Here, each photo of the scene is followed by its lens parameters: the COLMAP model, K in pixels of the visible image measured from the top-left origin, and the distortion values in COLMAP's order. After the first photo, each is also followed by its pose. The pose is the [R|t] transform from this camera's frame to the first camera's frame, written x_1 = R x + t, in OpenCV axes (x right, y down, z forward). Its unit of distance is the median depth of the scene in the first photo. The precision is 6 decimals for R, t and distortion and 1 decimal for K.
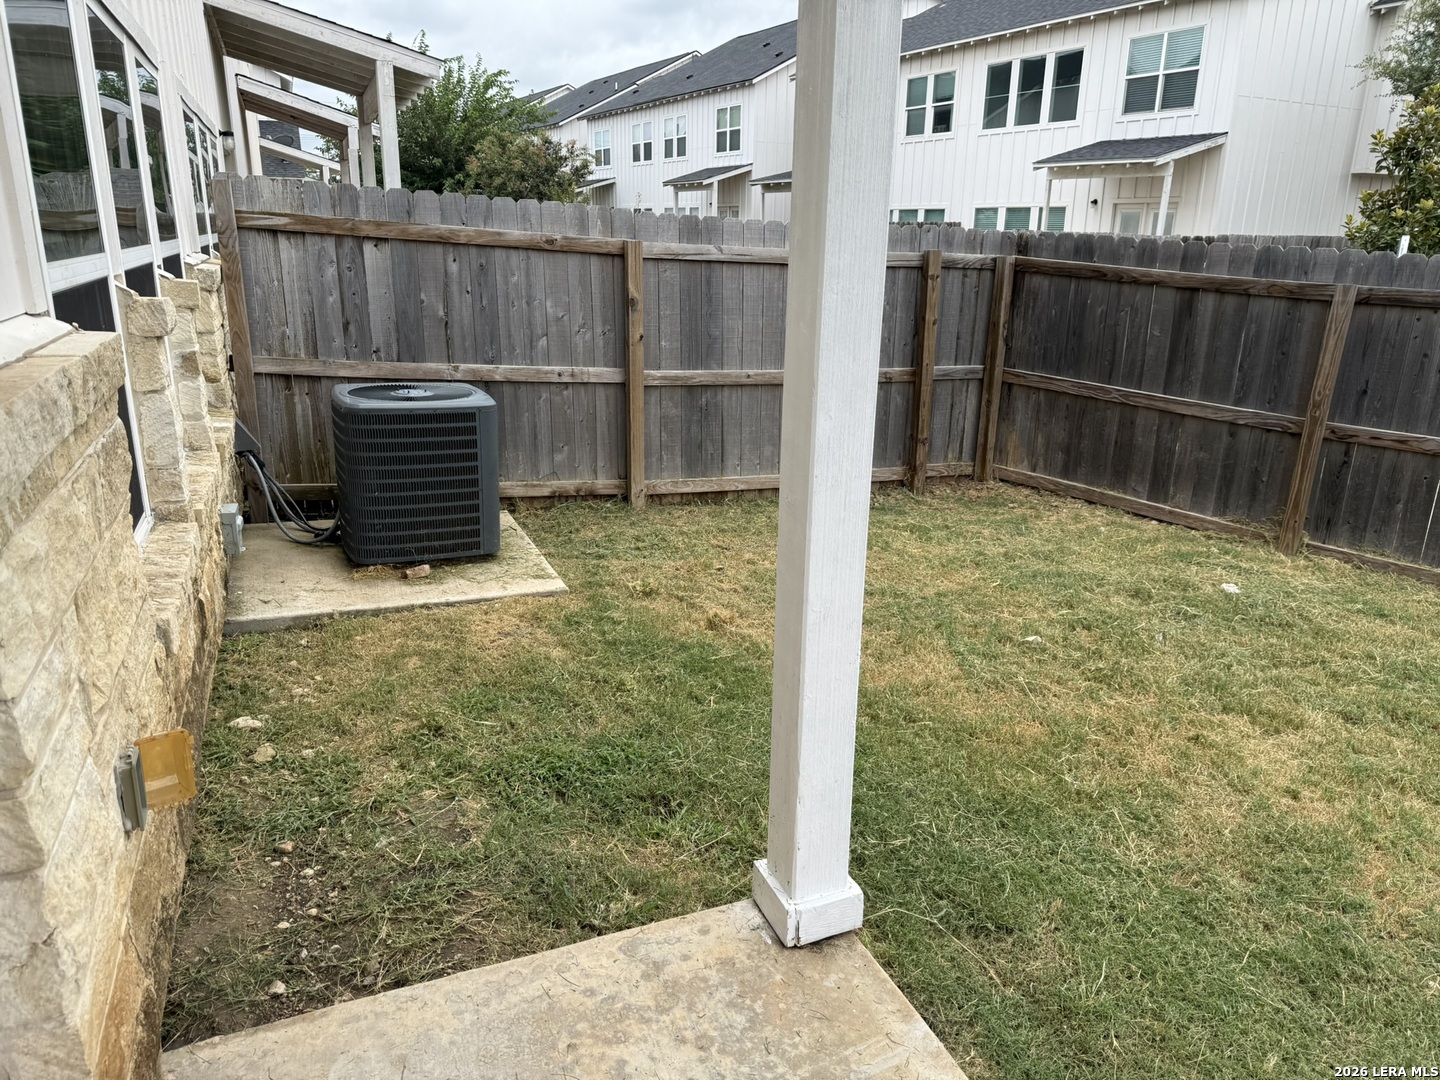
lens RADIAL K [[1024.0, 0, 719.8], [0, 1024.0, 547.3], [0, 0, 1]] dist [-0.009328, -0.003633]
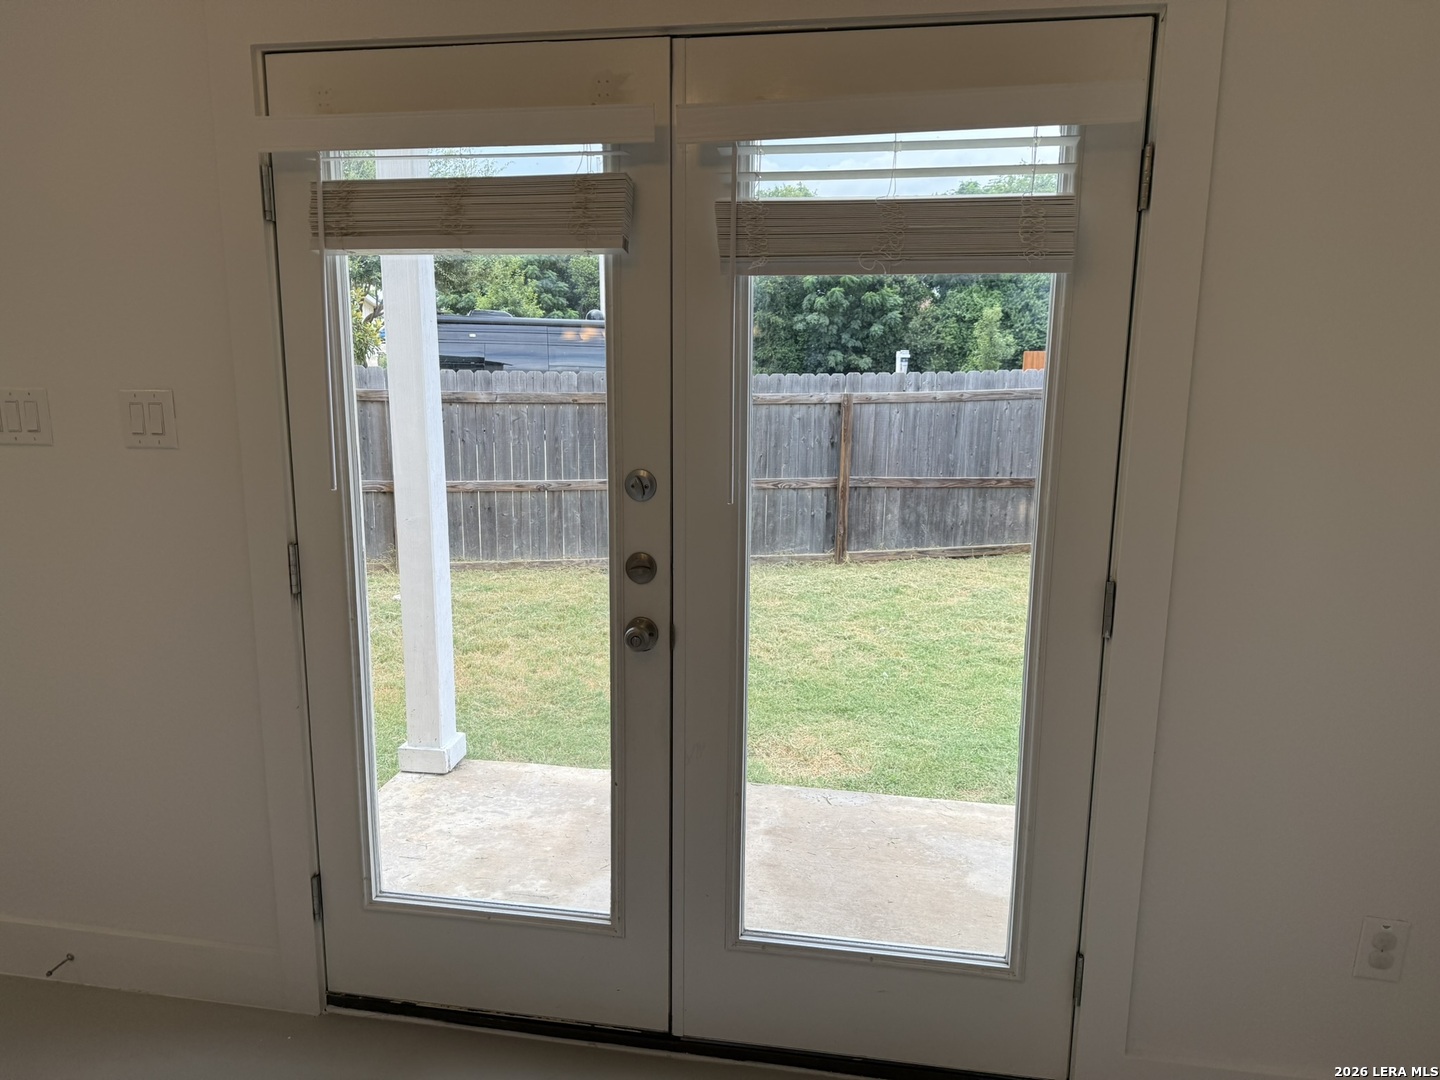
lens RADIAL K [[1024.0, 0, 717.6], [0, 1024.0, 538.4], [0, 0, 1]] dist [-0.009328, -0.003633]
pose [[0.521617, -0.164280, 0.837214, -0.661205], [0.247445, 0.968240, 0.035823, 0.024976], [-0.816509, 0.188479, 0.545700, -0.268726]]
